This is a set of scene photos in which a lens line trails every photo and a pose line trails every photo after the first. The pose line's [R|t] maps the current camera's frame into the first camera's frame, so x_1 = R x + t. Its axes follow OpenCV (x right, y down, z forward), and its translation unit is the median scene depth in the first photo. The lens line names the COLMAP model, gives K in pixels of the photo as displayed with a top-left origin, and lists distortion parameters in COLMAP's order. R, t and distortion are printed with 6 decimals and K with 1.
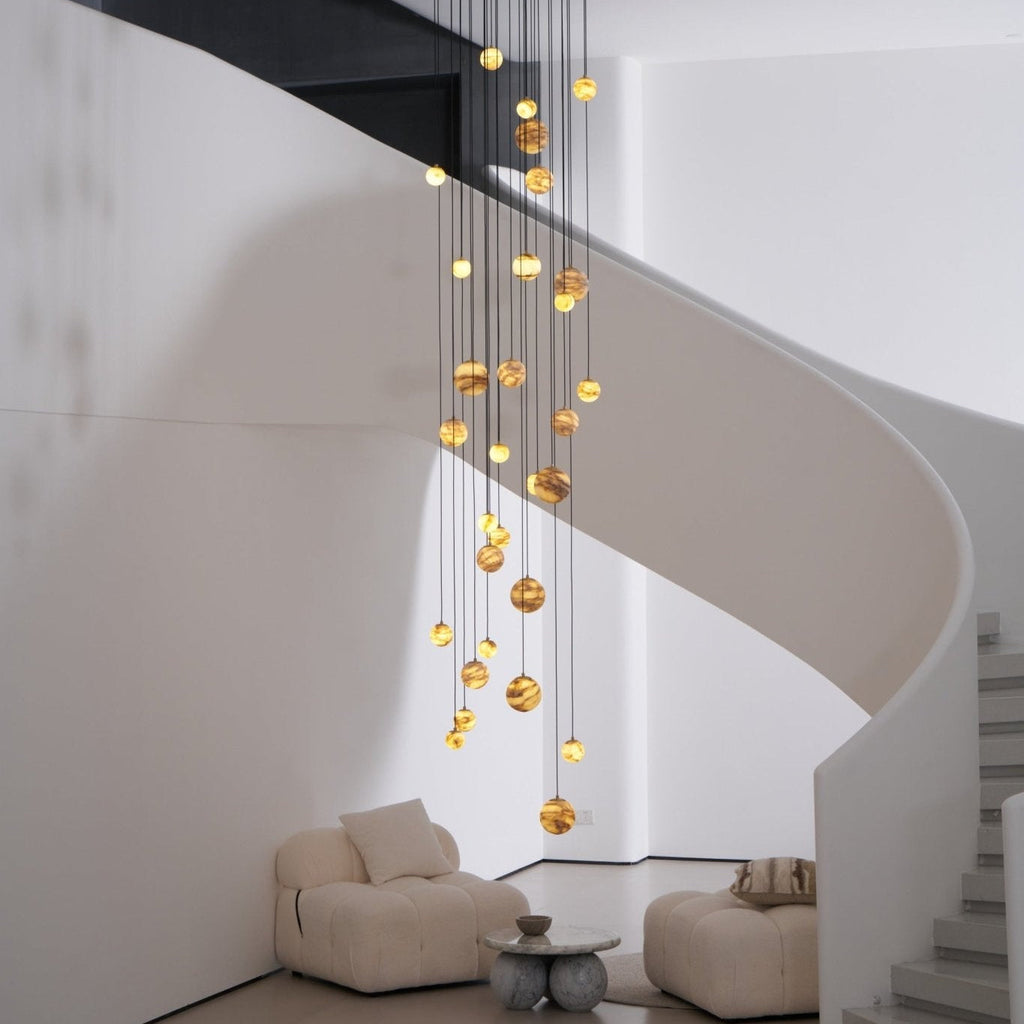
lens RADIAL K [[2595.5, 0, 529.1], [0, 2595.5, 382.7], [0, 0, 1]] dist [0.041280, -0.350542]
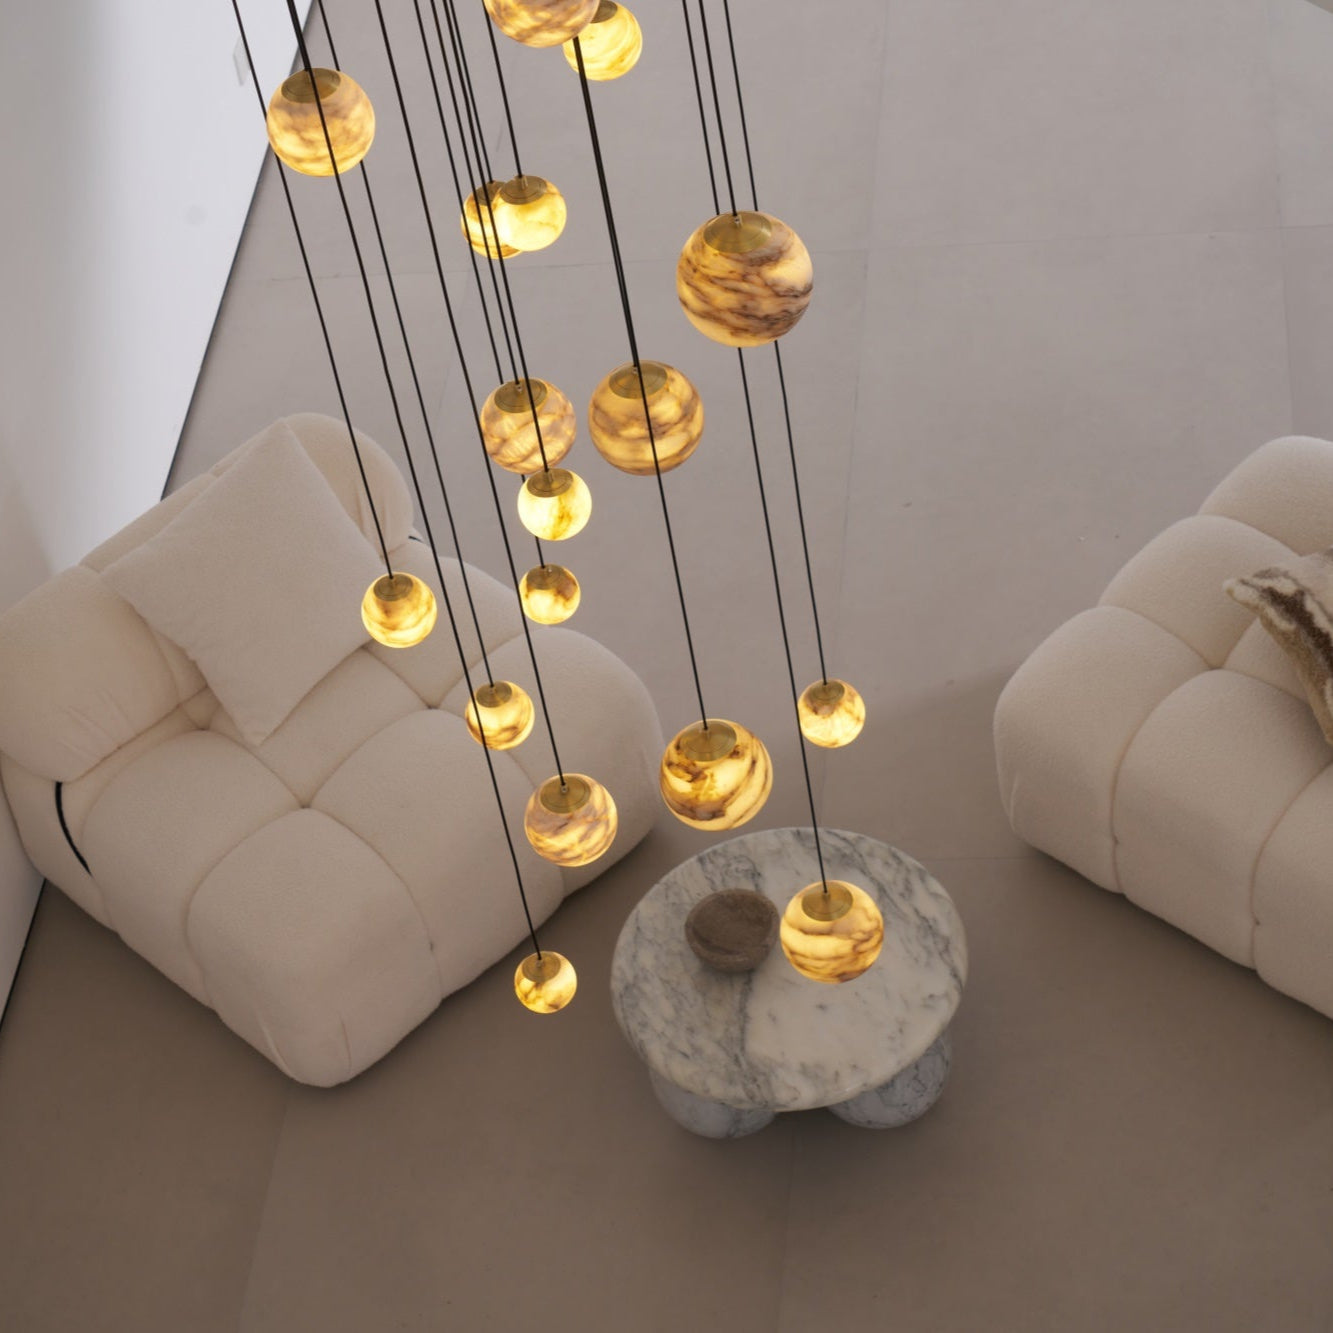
lens RADIAL K [[3246.7, 0, 732.6], [0, 3246.7, 665.7], [0, 0, 1]] dist [-0.022469, 0.070244]
pose [[0.967900, -0.238769, 0.078481, -0.027522], [0.105440, 0.669197, 0.735566, -0.177015], [-0.228150, -0.703680, 0.672891, 0.734147]]
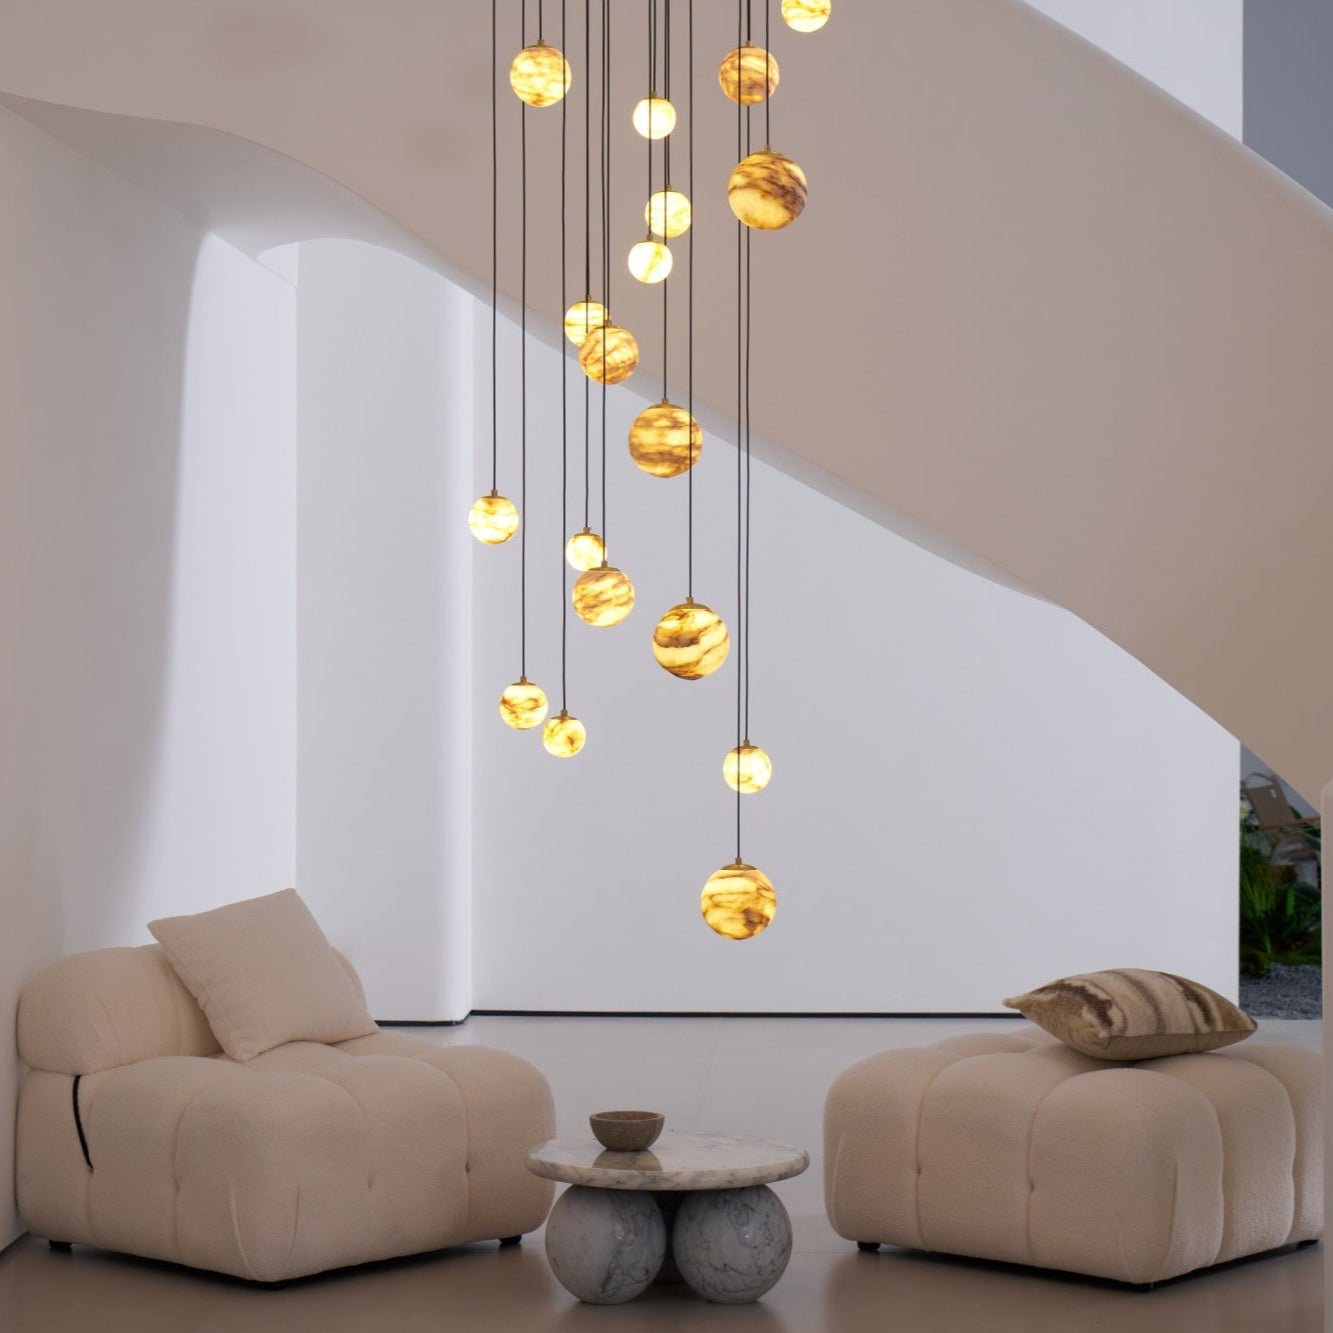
lens RADIAL K [[3418.2, 0, 684.1], [0, 3418.2, 661.7], [0, 0, 1]] dist [-0.020145, 0.027175]
pose [[0.962999, 0.003160, 0.269488, -0.166647], [-0.021989, 0.997519, 0.066880, 0.081442], [-0.268608, -0.070331, 0.960679, 0.405067]]
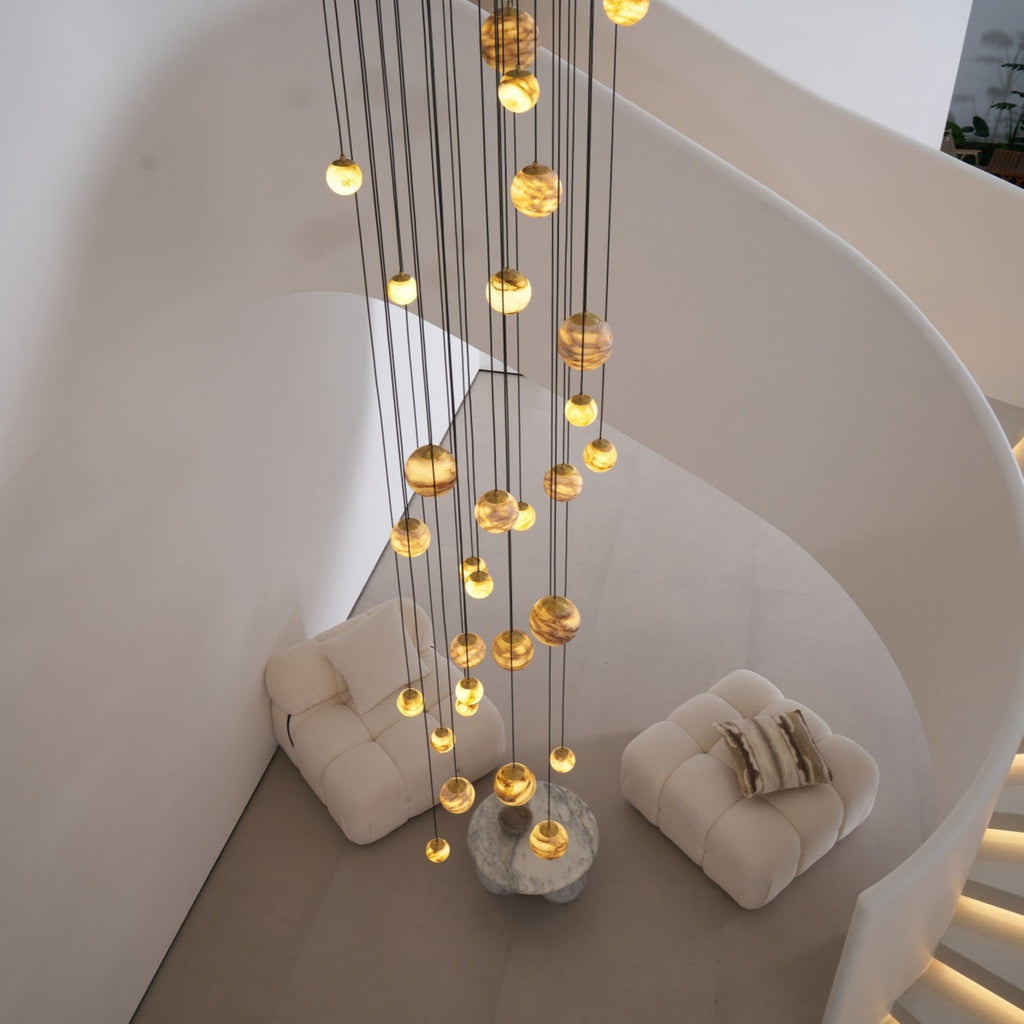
lens RADIAL K [[1058.0, 0, 523.1], [0, 1058.0, 511.4], [0, 0, 1]] dist [0.015820, -0.002869]
pose [[0.996685, -0.051492, 0.062995, -0.016290], [-0.000890, 0.767310, 0.641276, -0.168423], [-0.081357, -0.639206, 0.764720, 0.782460]]
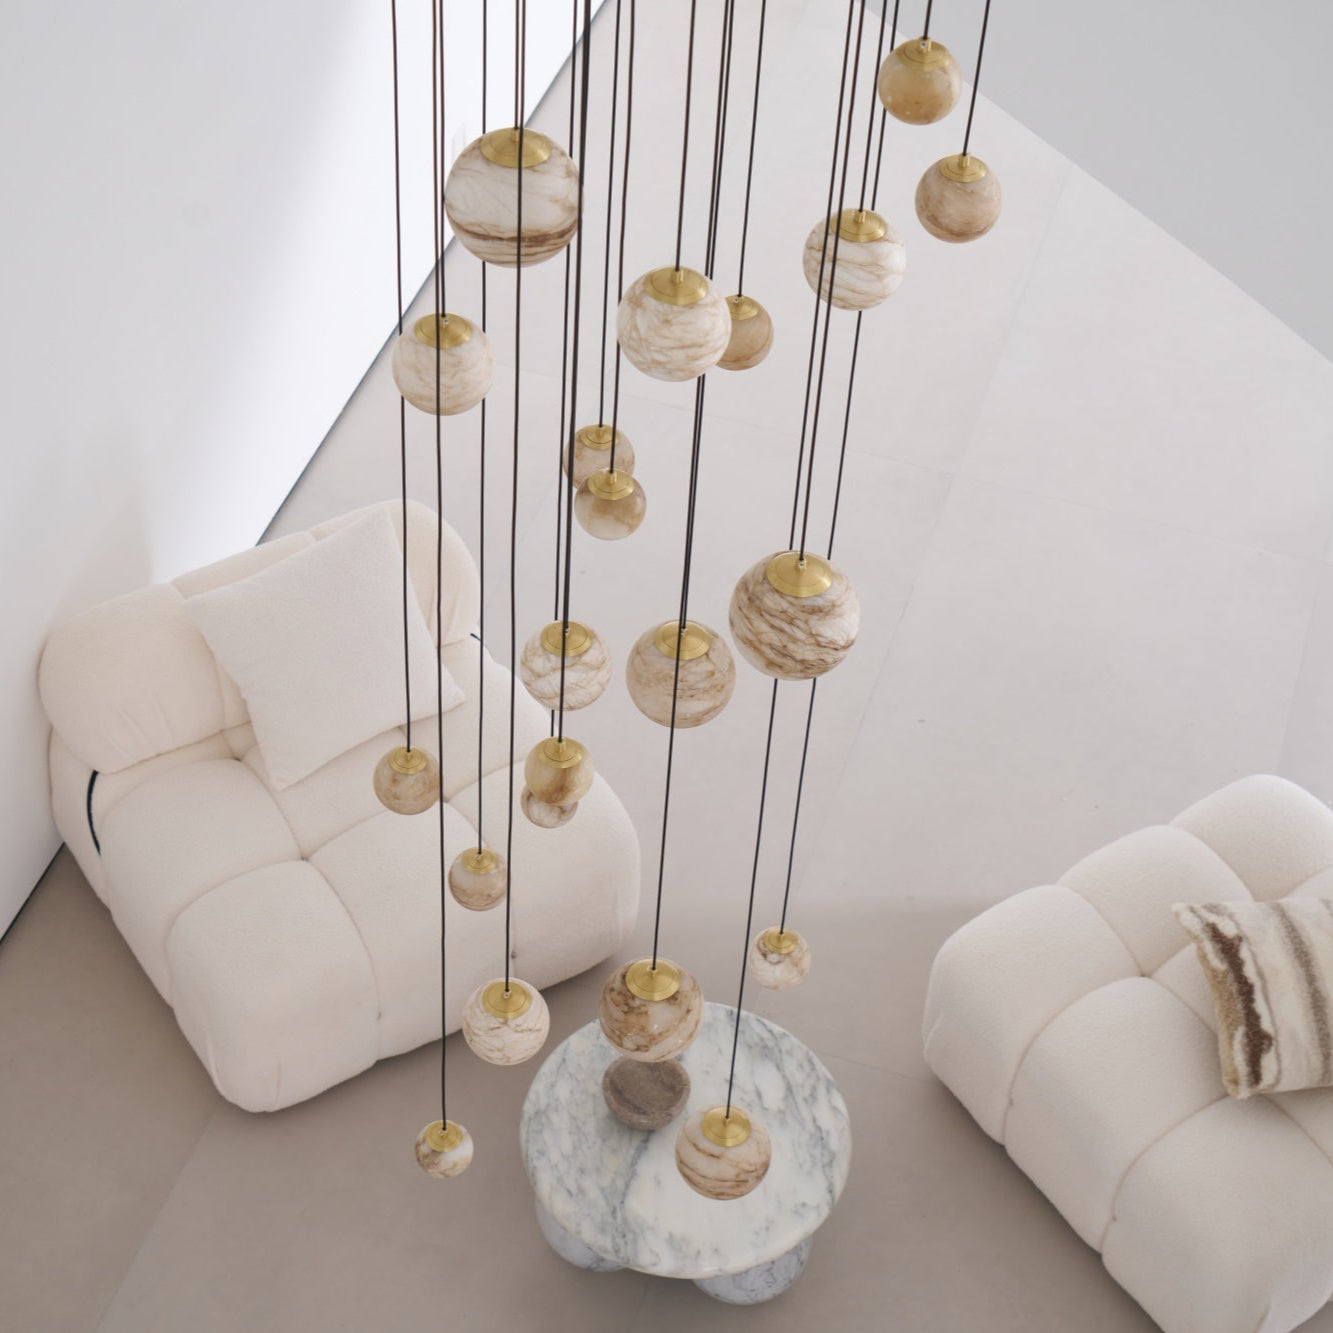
lens RADIAL K [[2813.5, 0, 711.4], [0, 2813.5, 666.9], [0, 0, 1]] dist [-0.005480, -0.121311]
pose [[0.997560, 0.041908, 0.055838, -0.016265], [-0.069524, 0.669285, 0.739746, -0.176903], [-0.006371, -0.741823, 0.670565, 0.779454]]
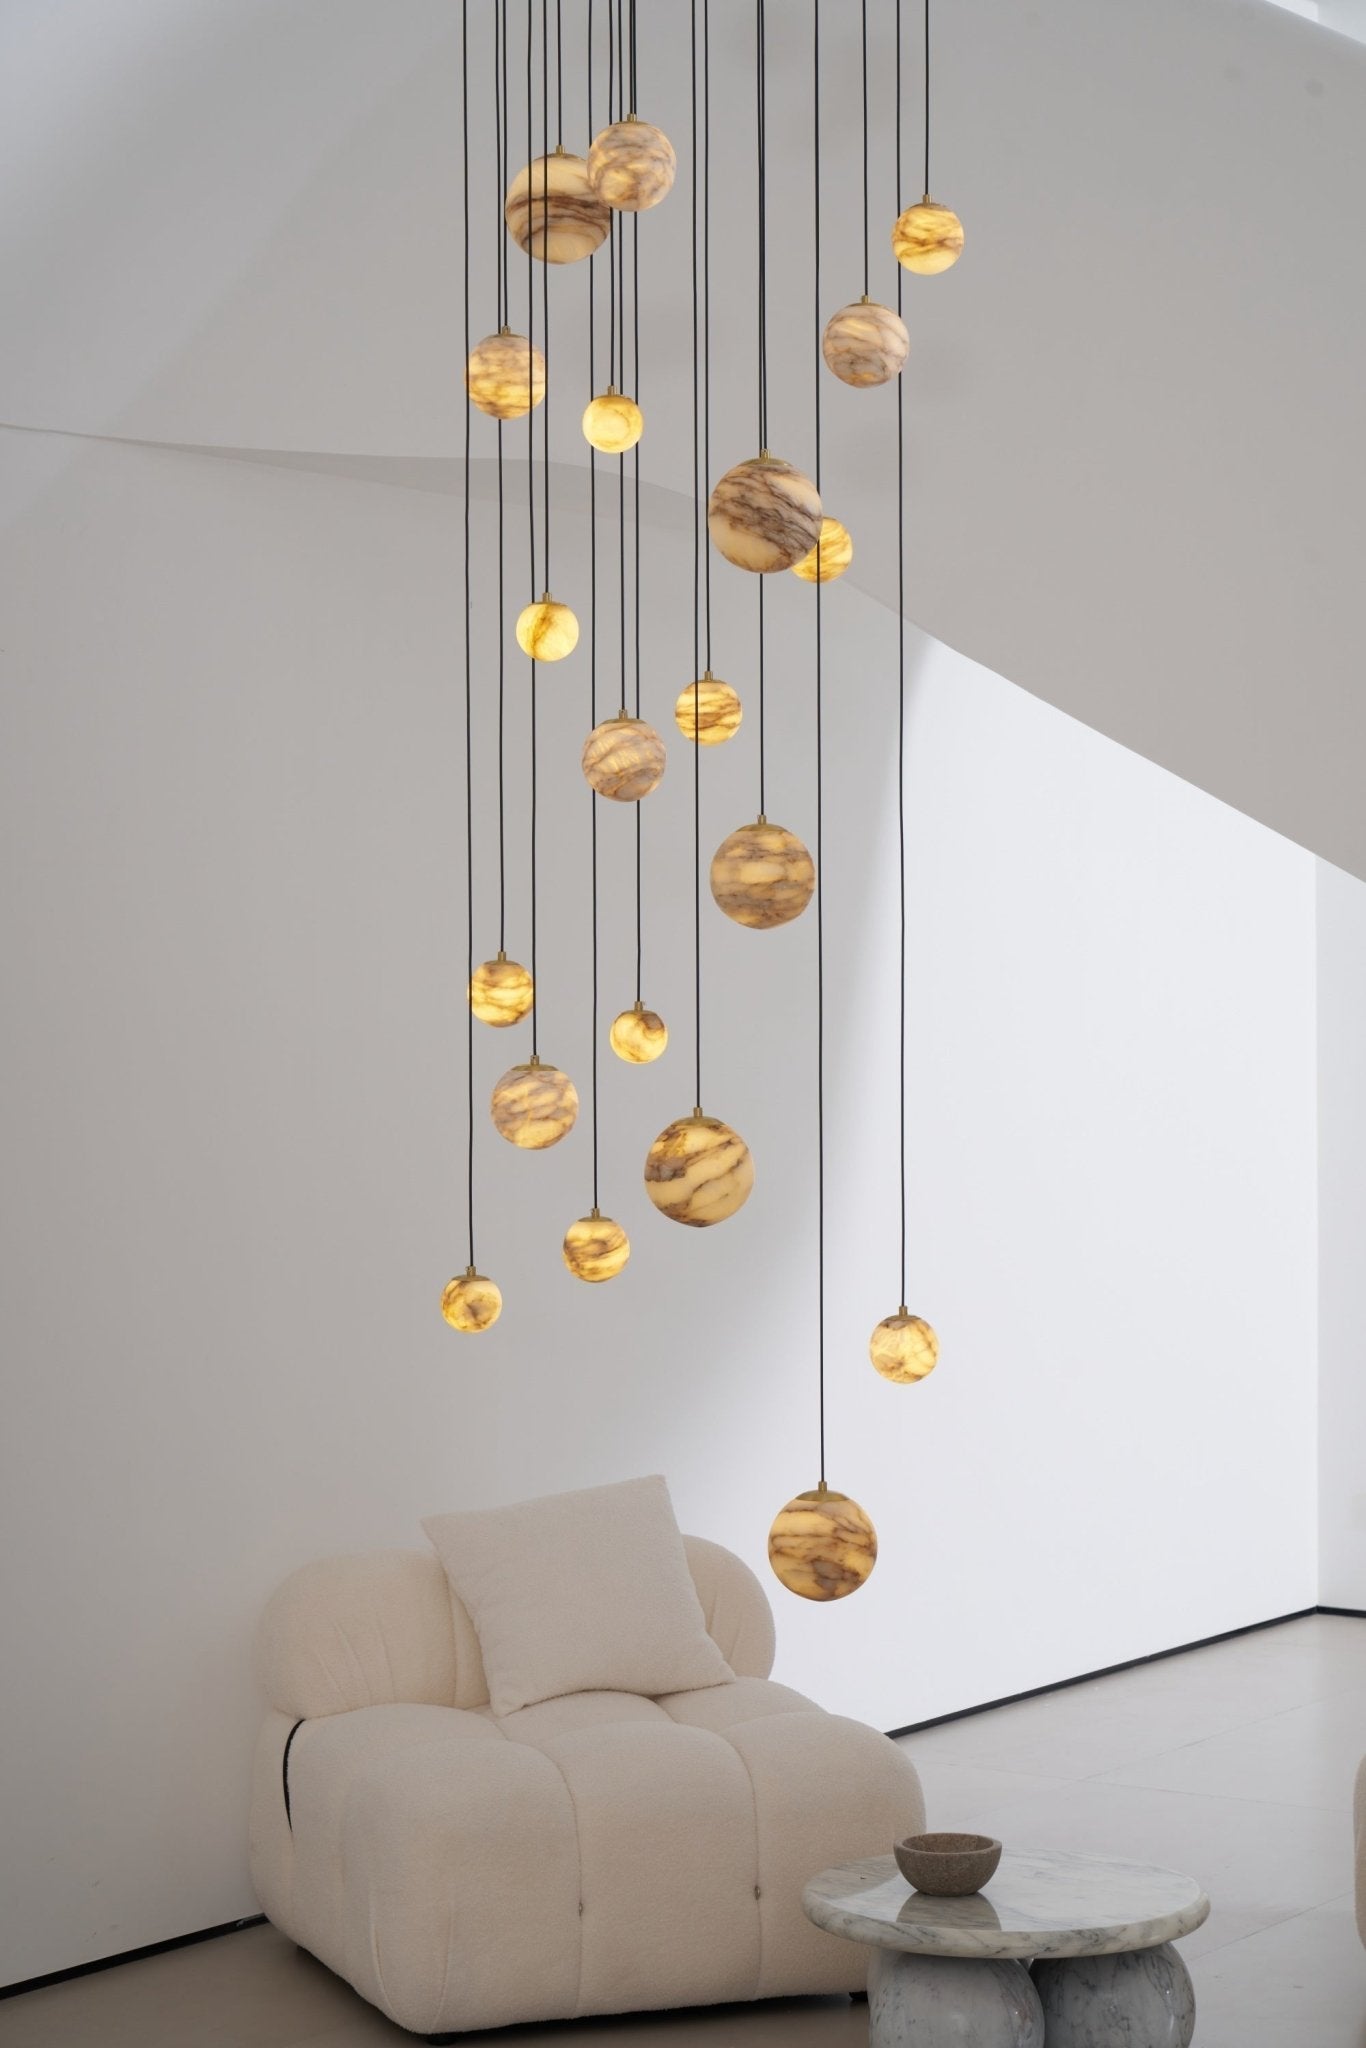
lens RADIAL K [[4284.9, 0, 684.7], [0, 4284.9, 927.2], [0, 0, 1]] dist [0.106768, 0.593682]
pose [[0.962590, -0.008392, -0.270832, 0.139180], [0.018359, 0.999243, 0.034291, 0.070533], [0.270339, -0.037980, 0.962016, 0.479572]]
